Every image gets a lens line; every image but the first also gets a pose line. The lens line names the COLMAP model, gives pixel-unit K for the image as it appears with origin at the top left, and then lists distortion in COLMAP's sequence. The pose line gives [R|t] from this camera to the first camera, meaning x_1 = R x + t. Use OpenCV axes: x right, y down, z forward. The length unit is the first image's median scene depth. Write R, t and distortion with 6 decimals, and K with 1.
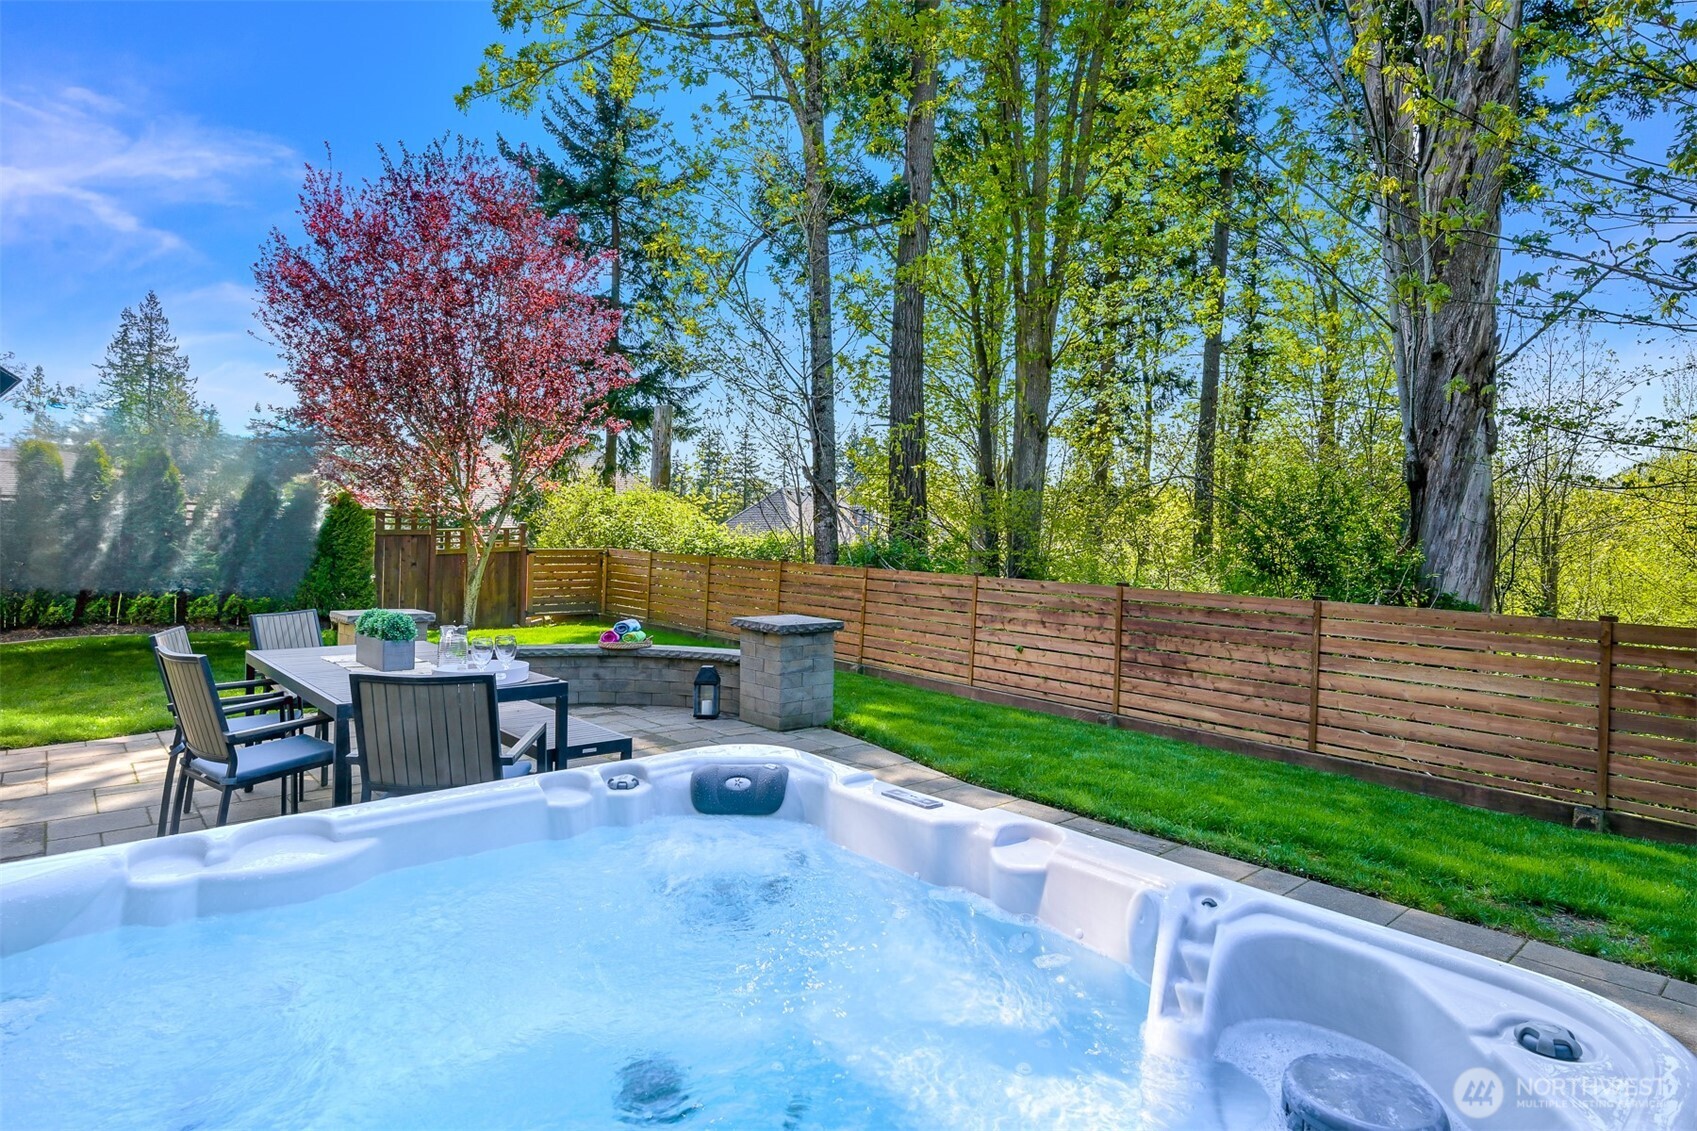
lens RADIAL K [[923.5, 0, 845.7], [0, 923.5, 519.0], [0, 0, 1]] dist [-0.003235, 0.000918]
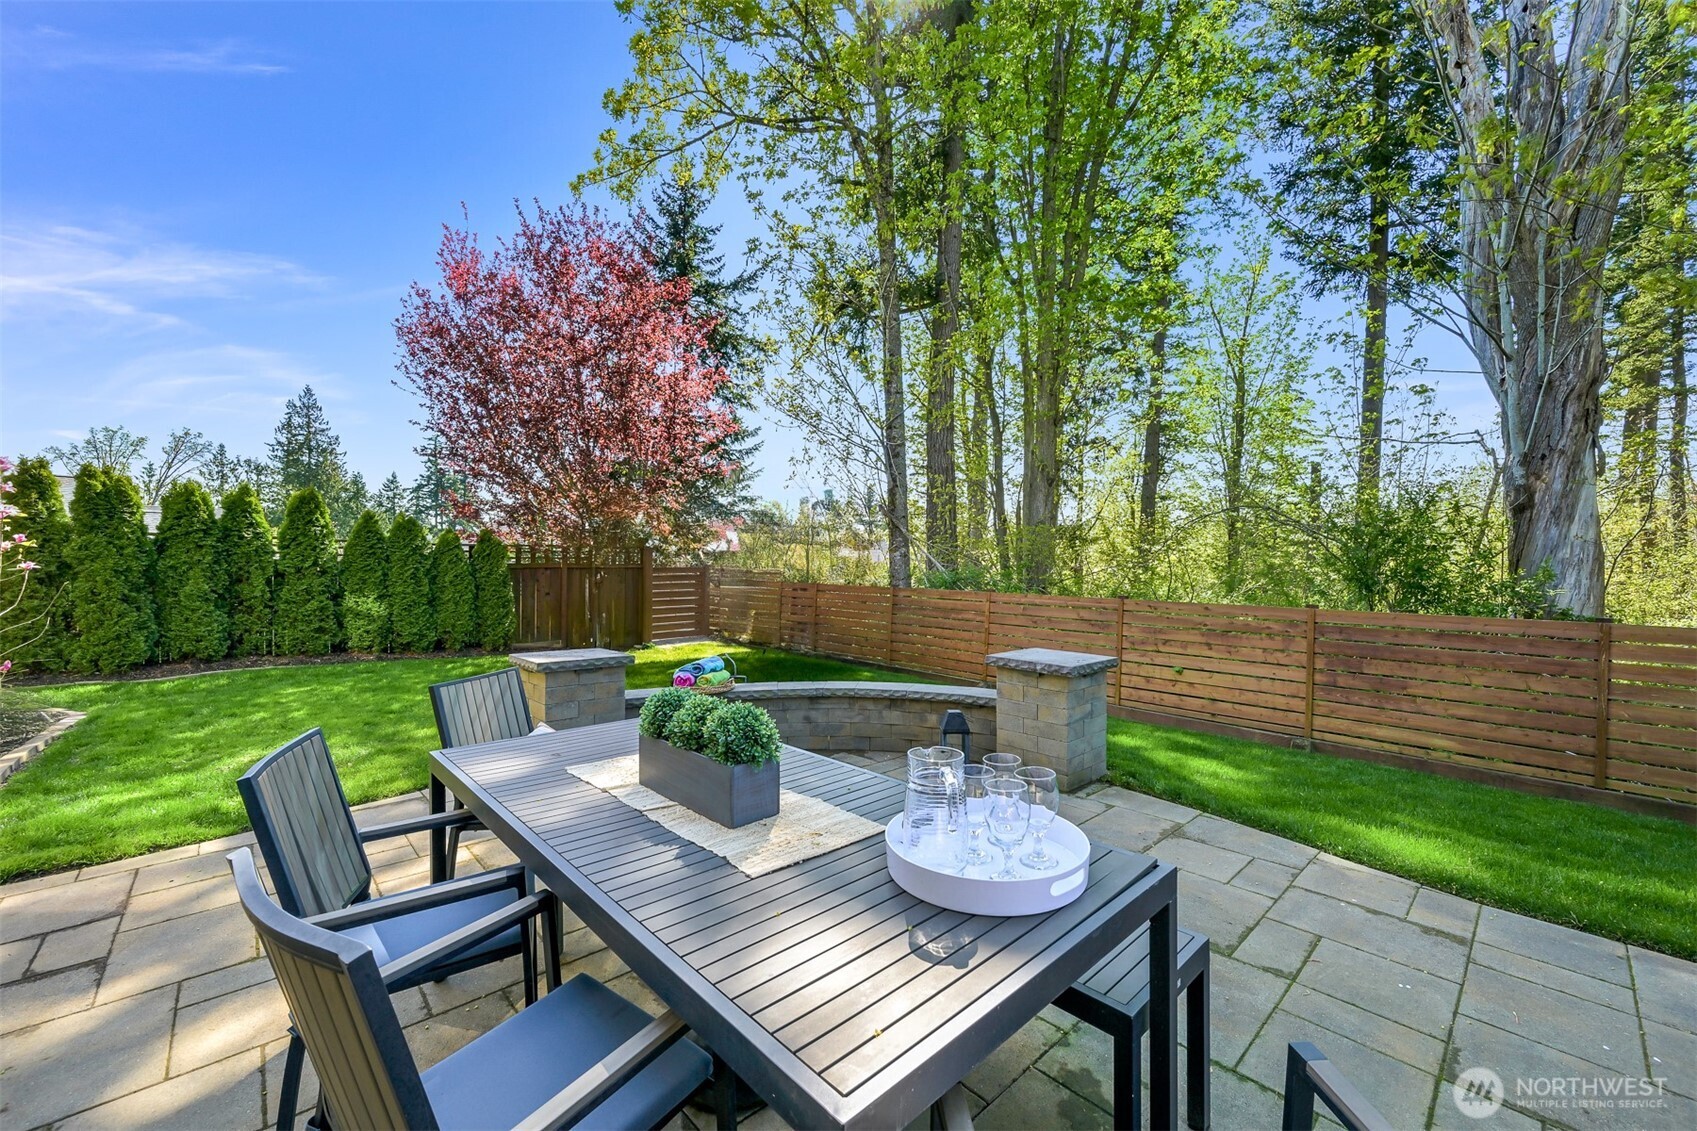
lens RADIAL K [[665.1, 0, 848.5], [0, 665.1, 565.5], [0, 0, 1]] dist [-0.002074, 0.000058]
pose [[0.999415, -0.013319, 0.031515, -0.150012], [0.012779, 0.999769, 0.017277, 0.006197], [-0.031738, -0.016864, 0.999354, 0.214701]]
